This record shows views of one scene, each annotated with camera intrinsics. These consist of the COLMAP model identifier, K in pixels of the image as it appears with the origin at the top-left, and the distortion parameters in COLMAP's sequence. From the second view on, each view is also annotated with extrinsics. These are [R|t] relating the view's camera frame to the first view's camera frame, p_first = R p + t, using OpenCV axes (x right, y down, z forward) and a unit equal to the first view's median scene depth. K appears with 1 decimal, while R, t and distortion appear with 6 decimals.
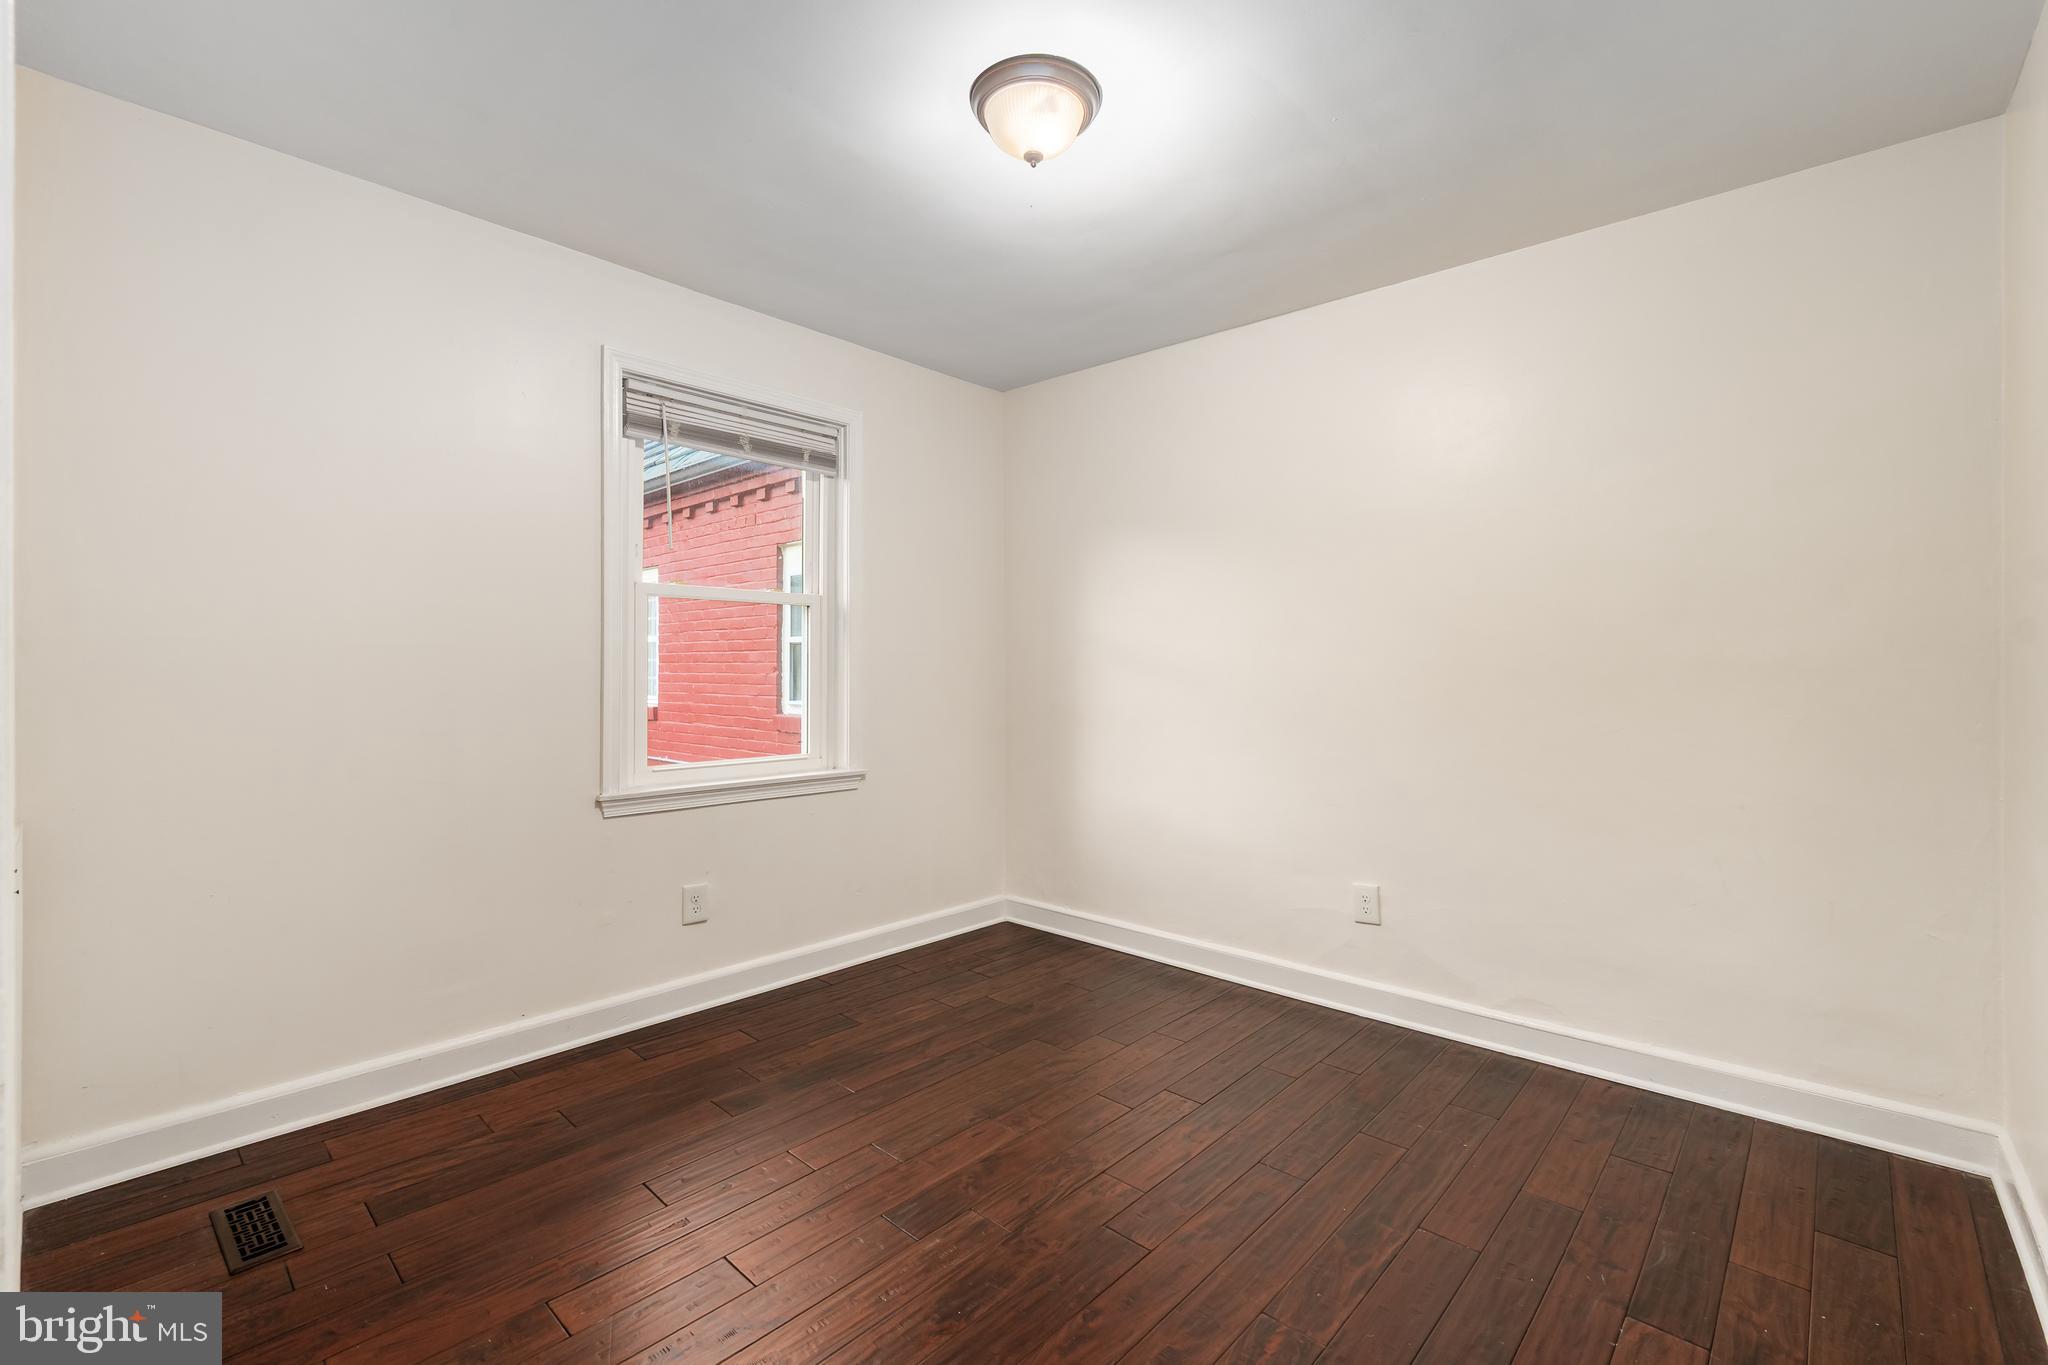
lens RADIAL K [[903.9, 0, 1015.0], [0, 903.9, 674.2], [0, 0, 1]] dist [0.003703, -0.000011]
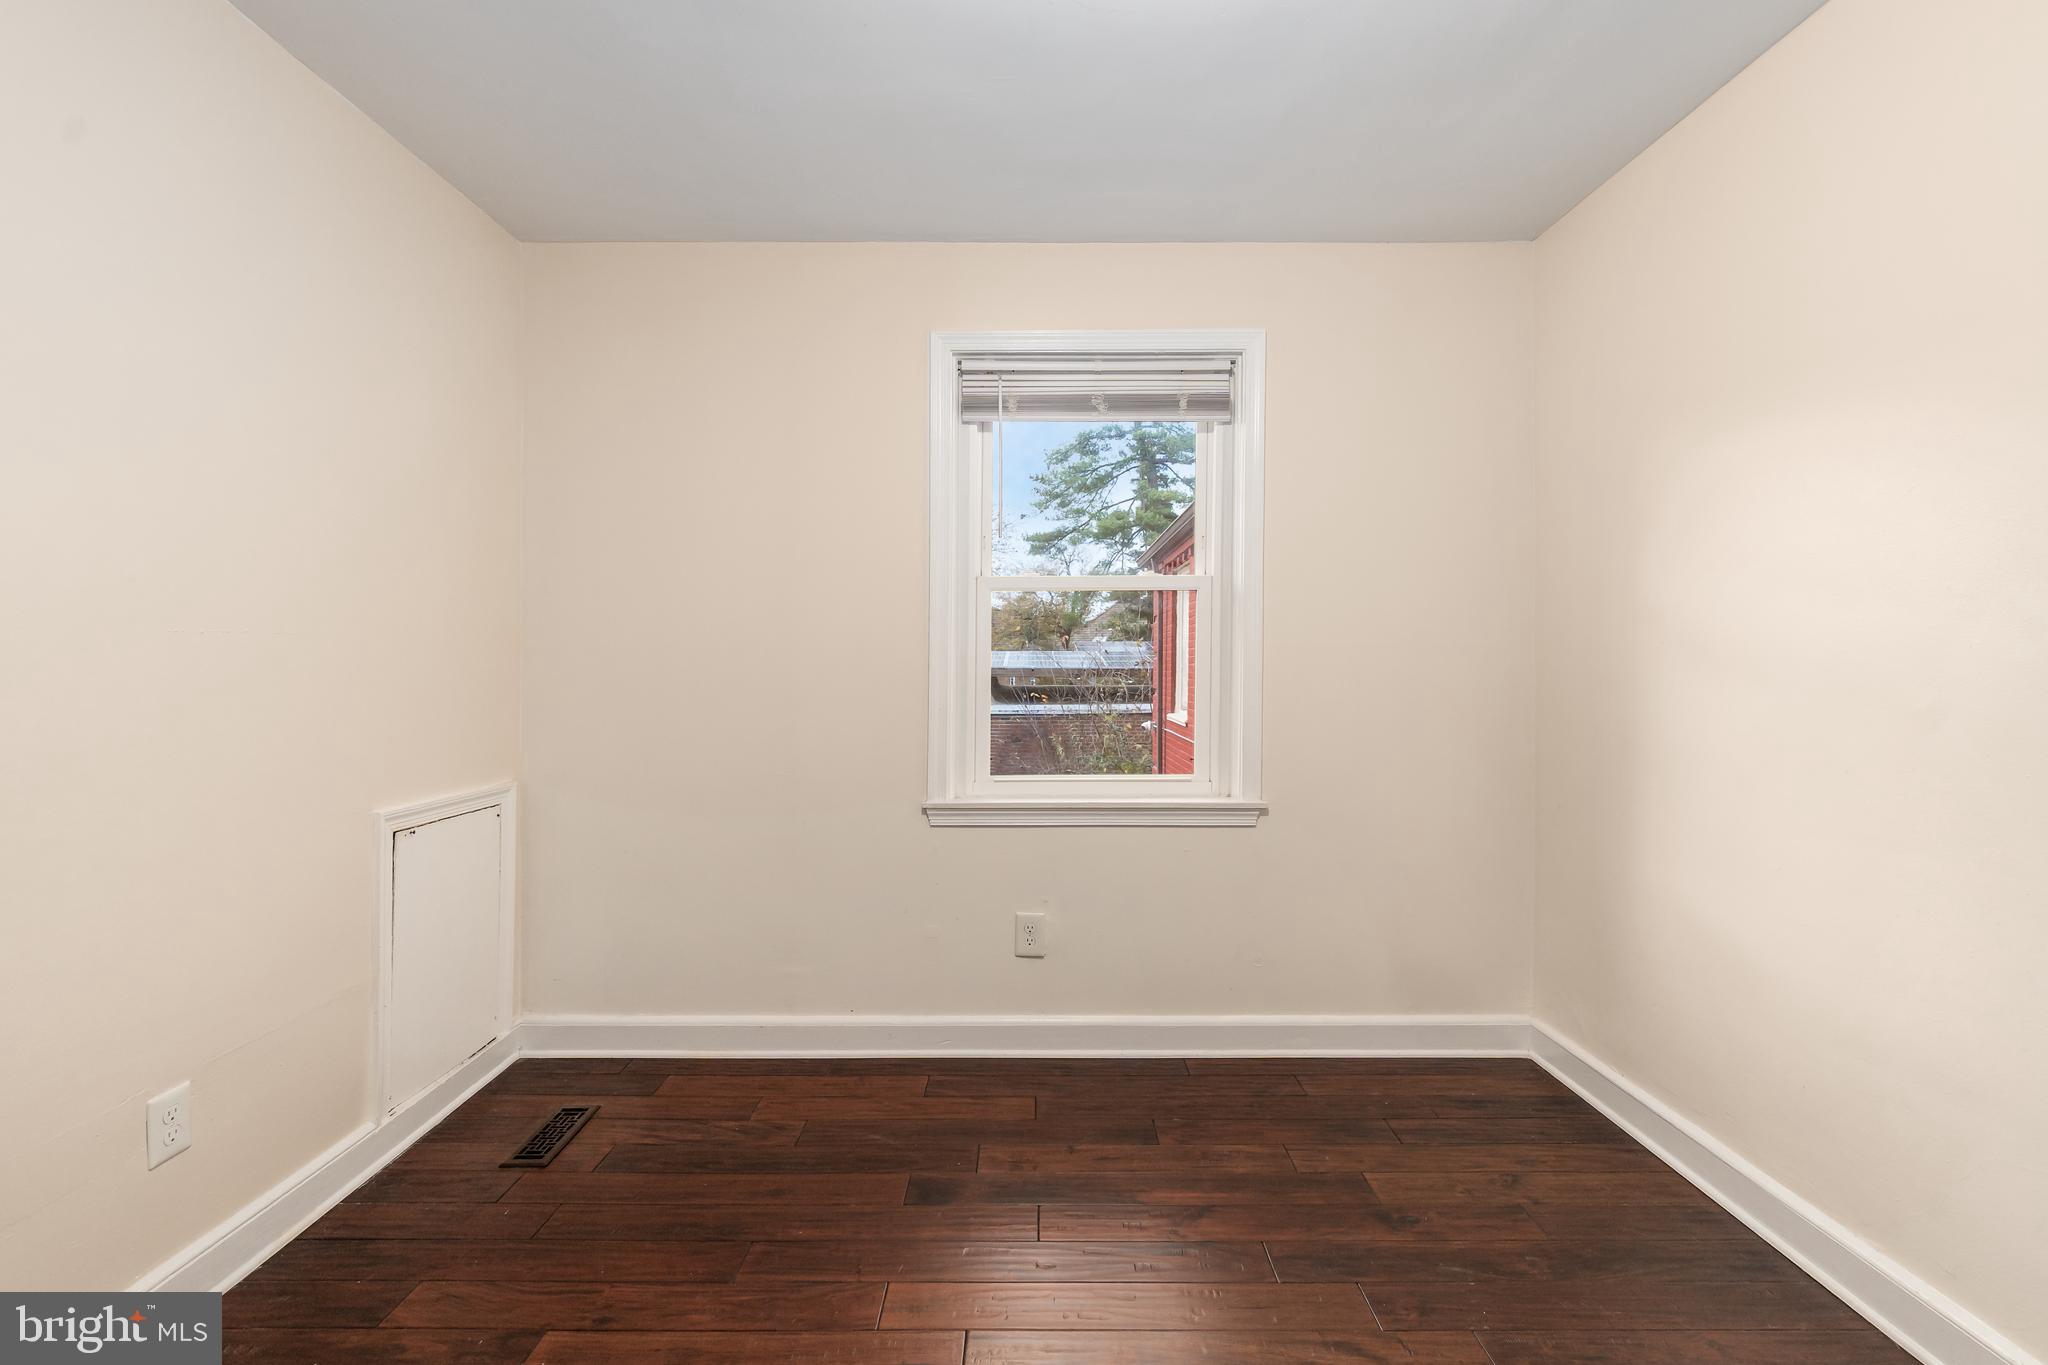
lens RADIAL K [[903.9, 0, 1024.7], [0, 903.9, 672.5], [0, 0, 1]] dist [0.003703, -0.000011]
pose [[0.675479, 0.001991, -0.737377, 0.283727], [0.000640, 0.999994, 0.003287, -0.006084], [0.737379, -0.002693, 0.675474, 0.382274]]
